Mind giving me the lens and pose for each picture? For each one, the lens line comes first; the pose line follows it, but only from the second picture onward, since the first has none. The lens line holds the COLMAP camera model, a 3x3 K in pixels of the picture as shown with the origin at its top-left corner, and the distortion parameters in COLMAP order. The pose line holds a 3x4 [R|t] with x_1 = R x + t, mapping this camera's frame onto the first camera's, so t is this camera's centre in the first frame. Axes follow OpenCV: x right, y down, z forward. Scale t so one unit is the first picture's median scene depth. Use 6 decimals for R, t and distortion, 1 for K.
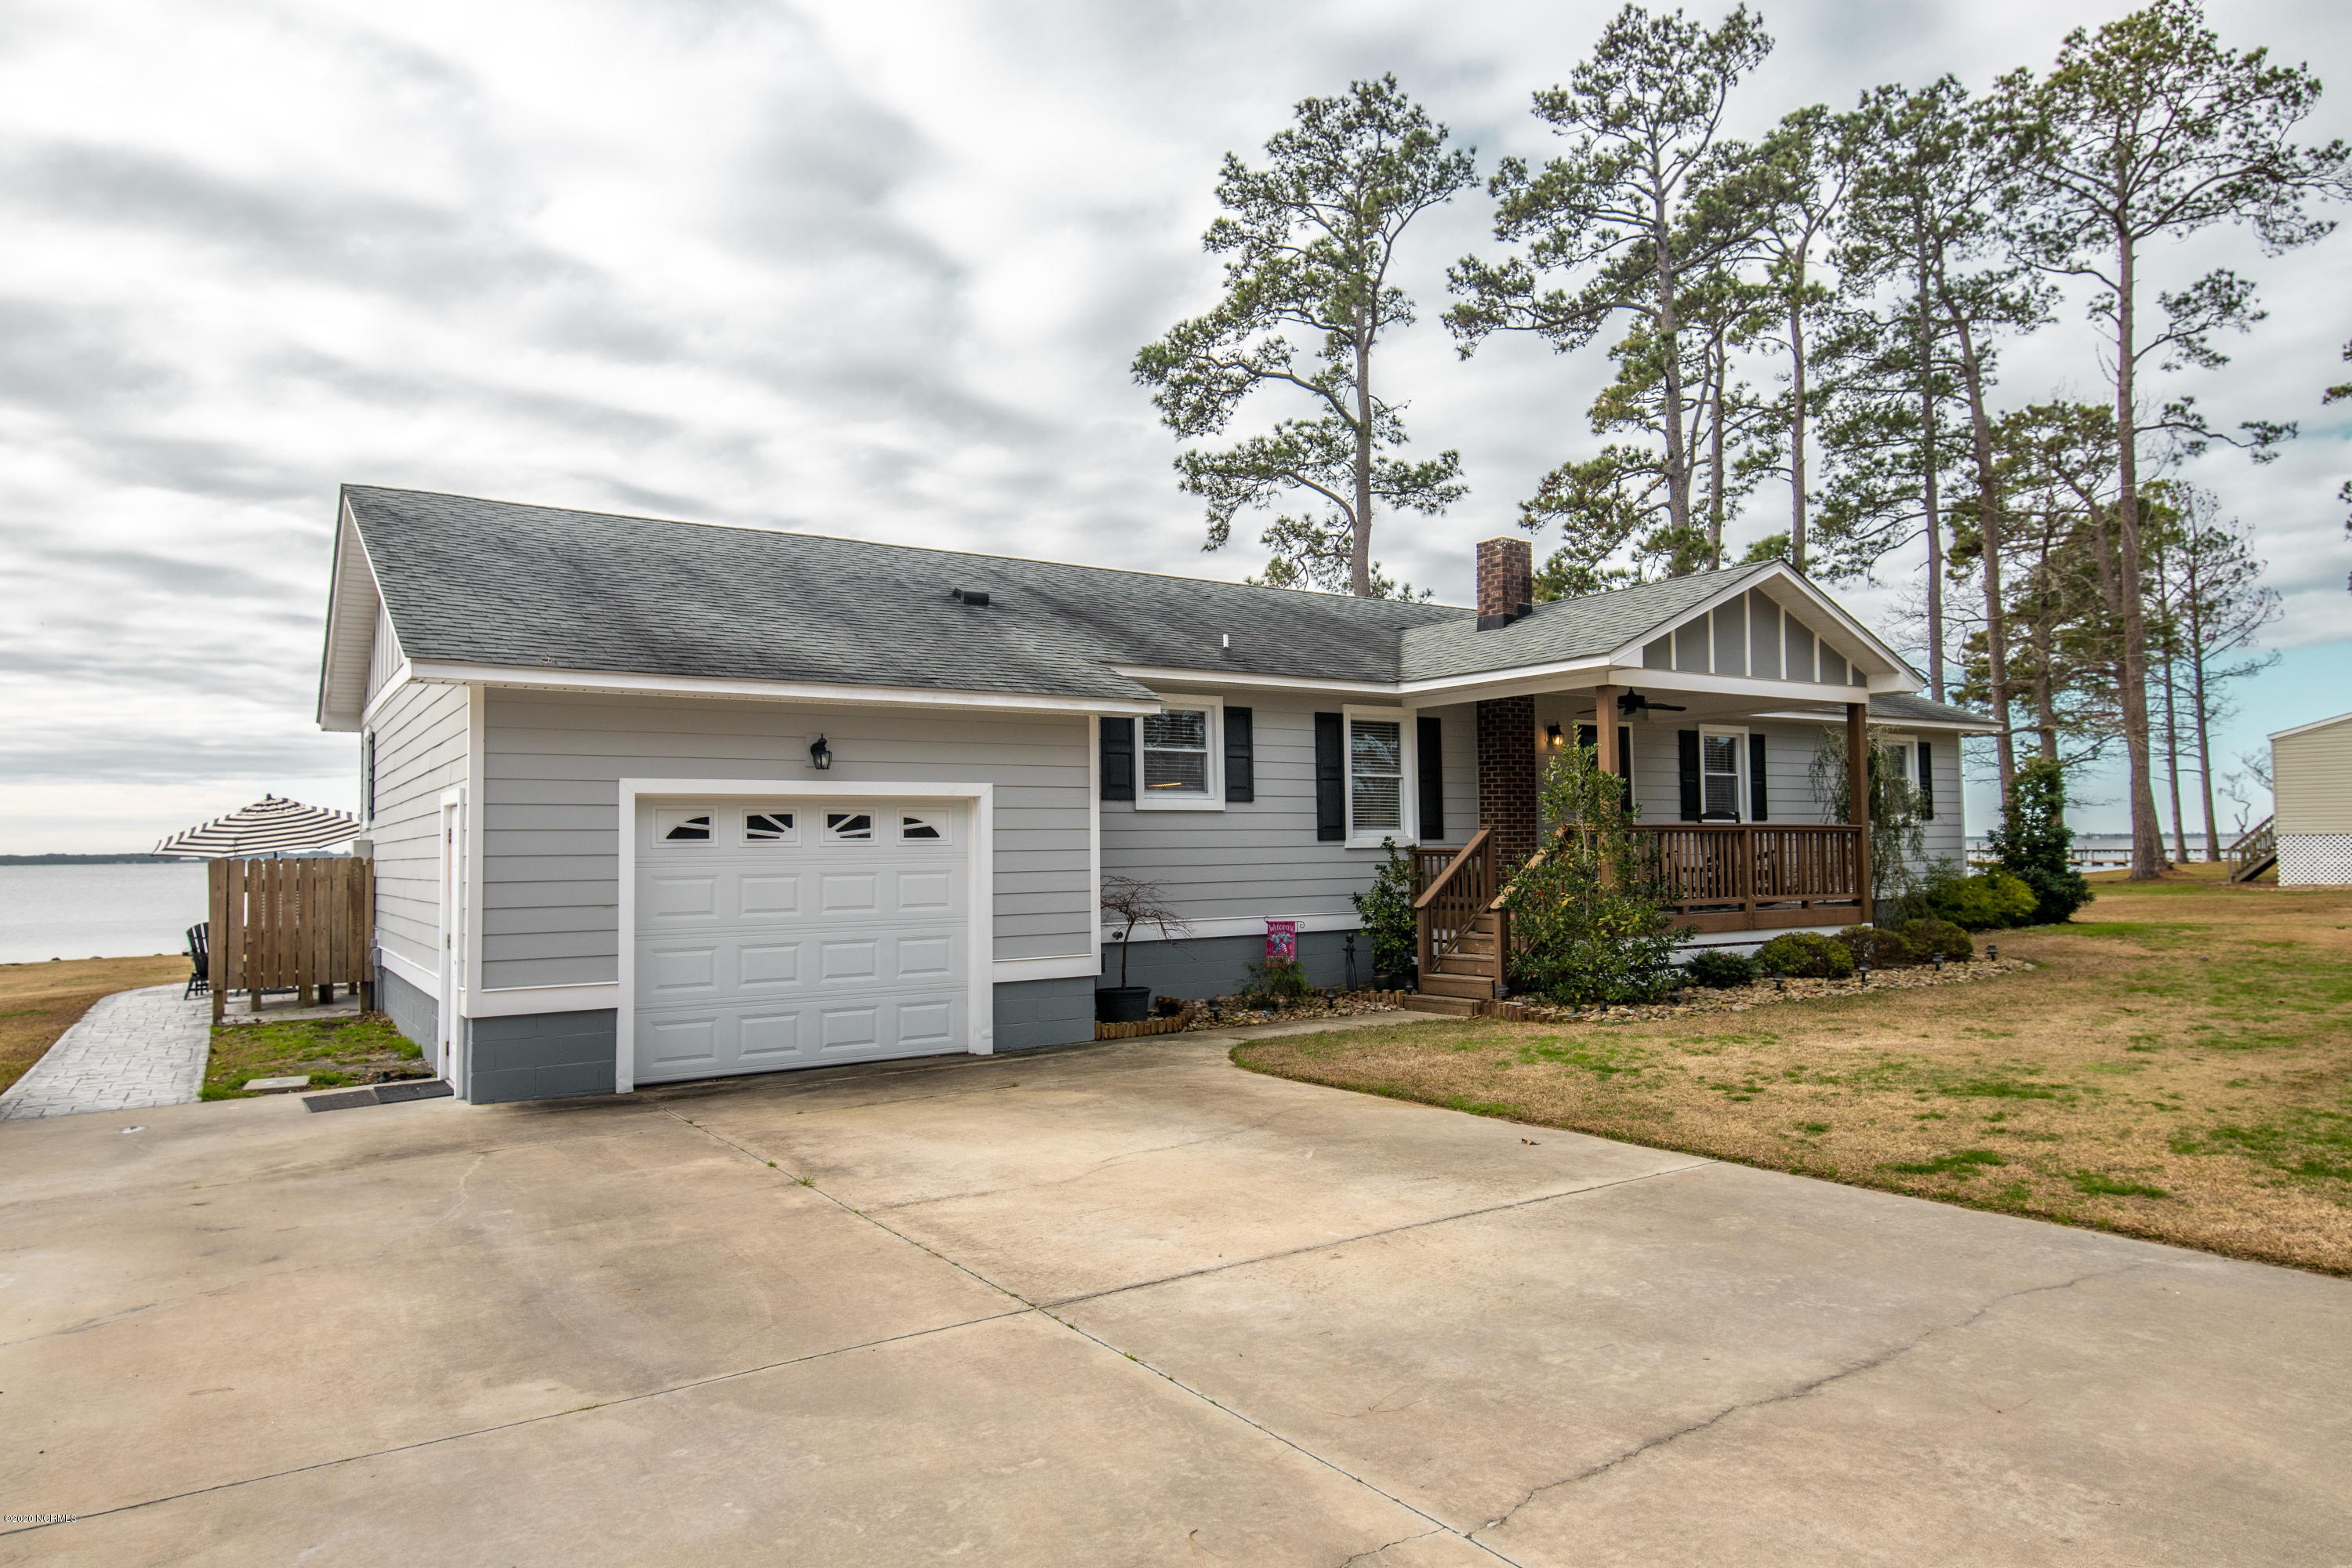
lens RADIAL K [[1381.5, 0, 1176.0], [0, 1381.5, 784.0], [0, 0, 1]] dist [-0.004452, -0.000571]
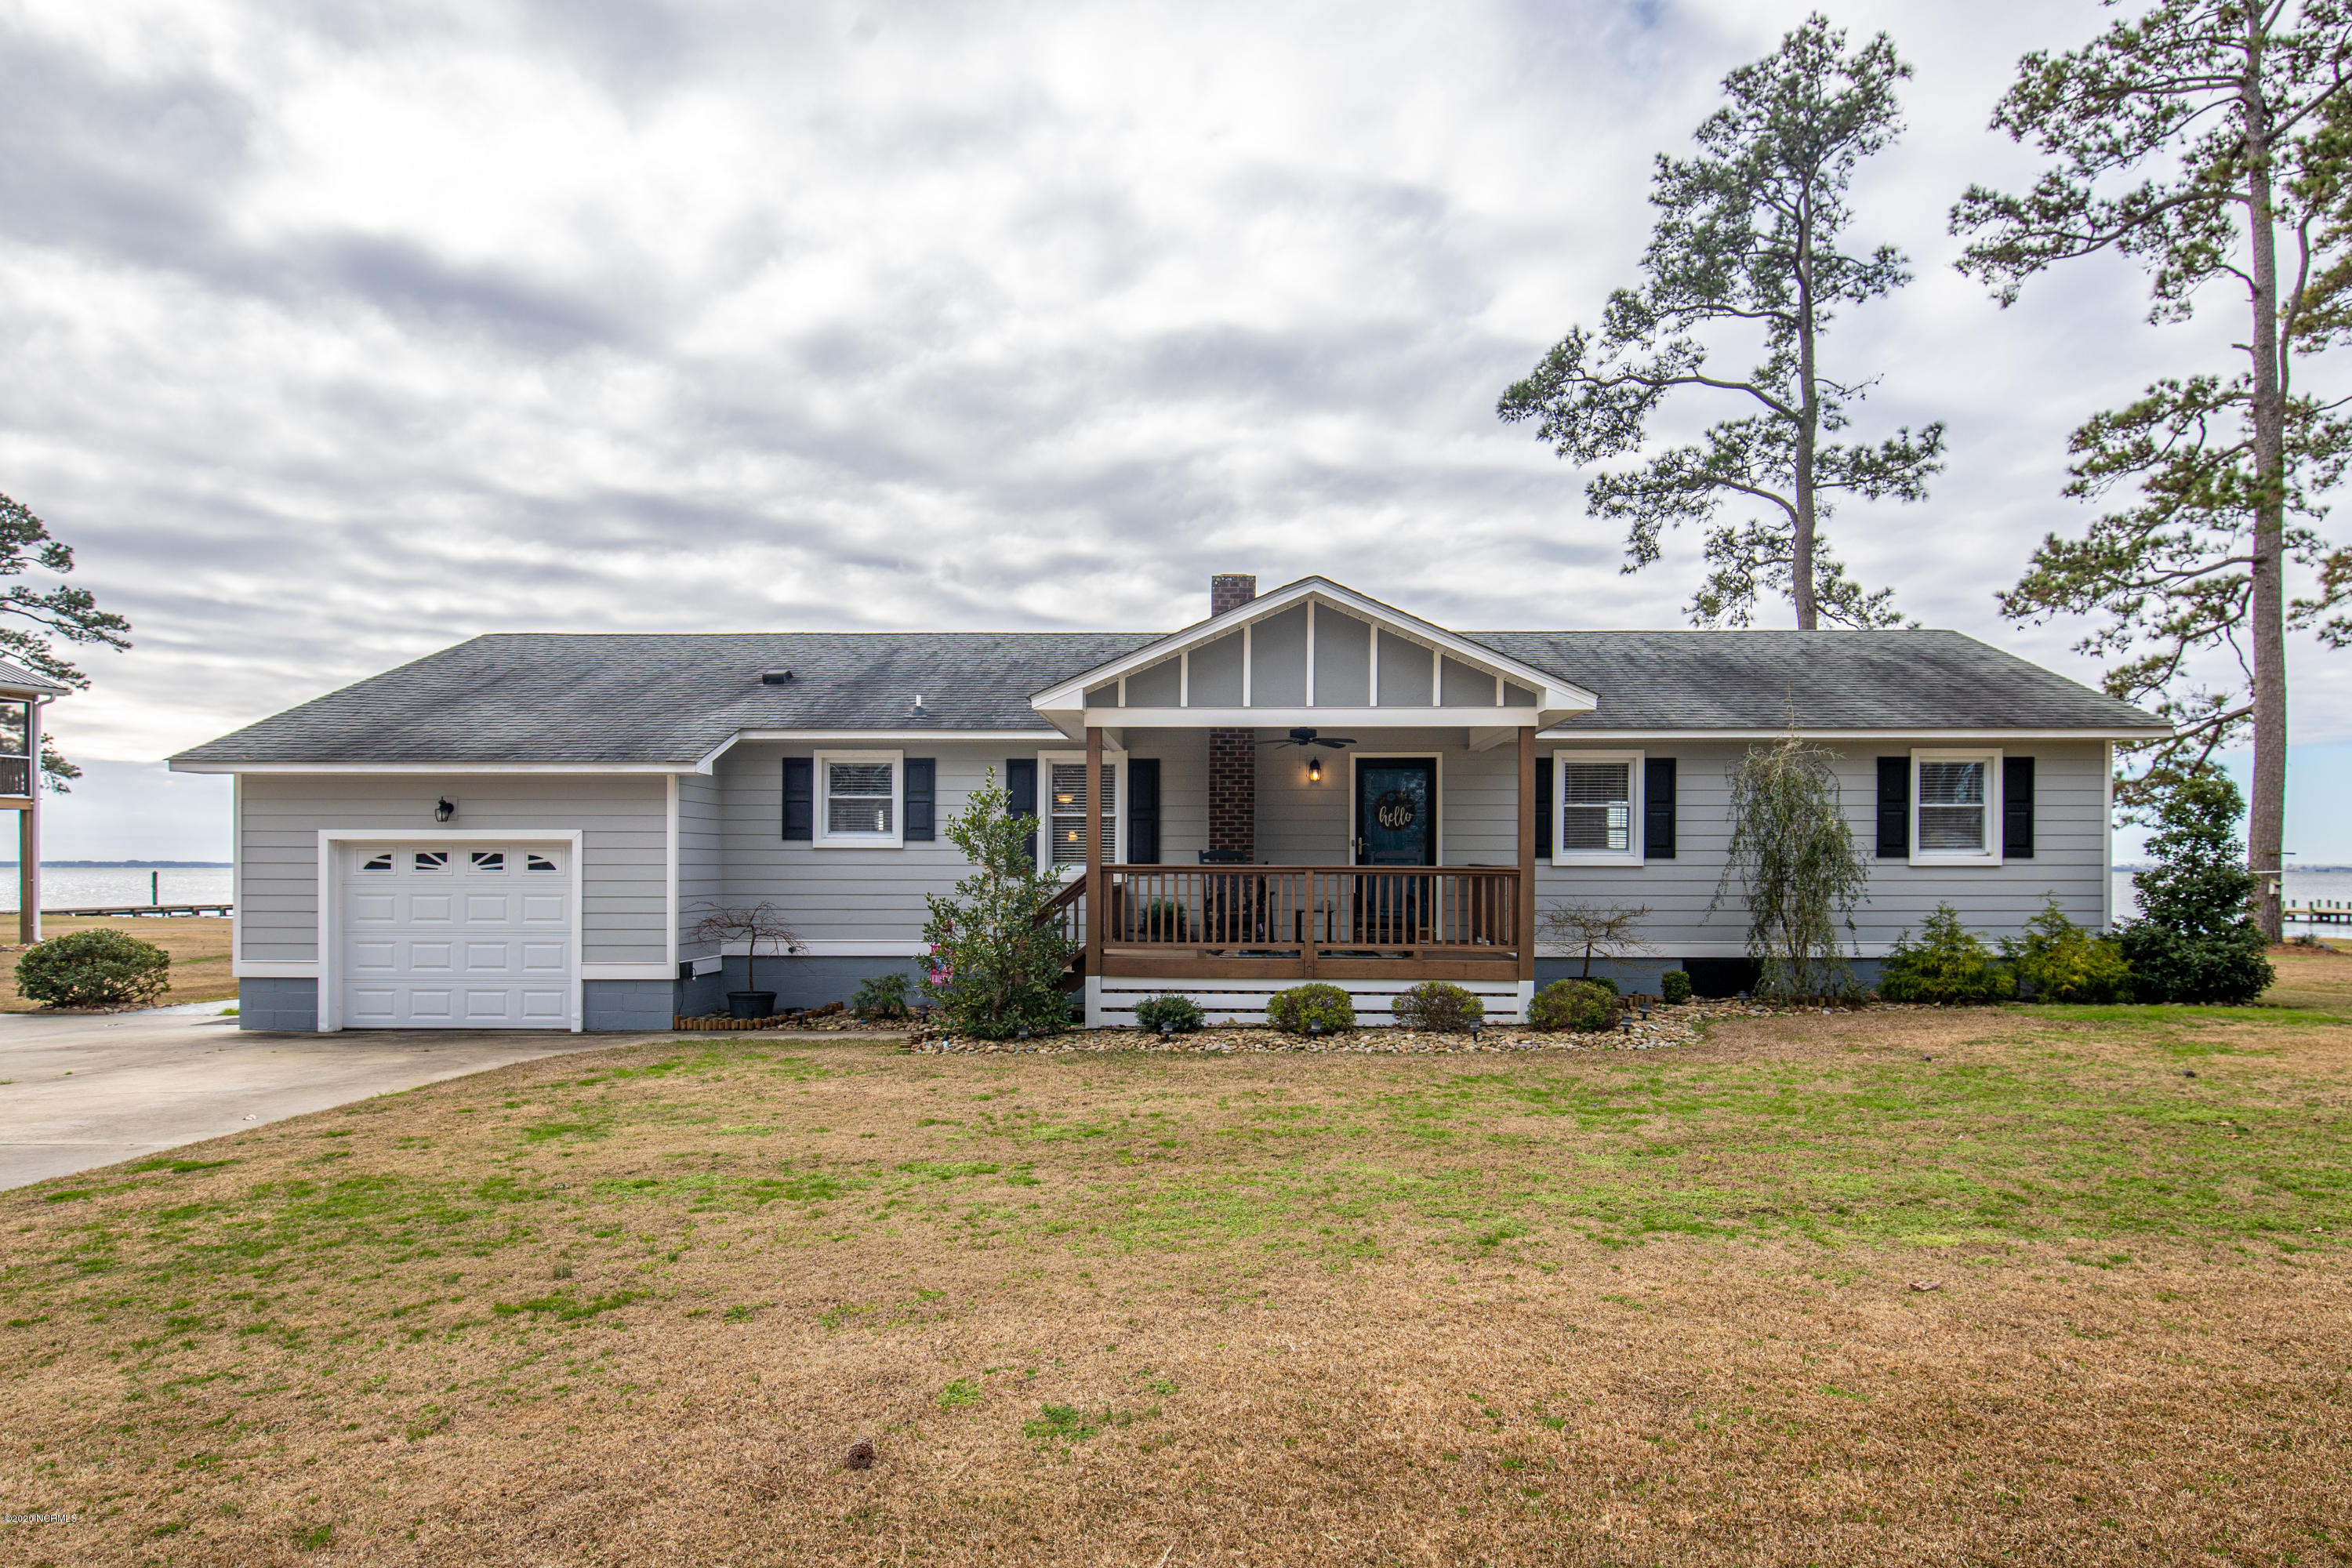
lens RADIAL K [[1258.4, 0, 1172.2], [0, 1258.4, 838.6], [0, 0, 1]] dist [0.002751, 0.001326]
pose [[0.836791, 0.000702, -0.547523, 0.593211], [0.012566, 0.999711, 0.020487, -0.005689], [0.547379, -0.024024, 0.836540, 0.174467]]
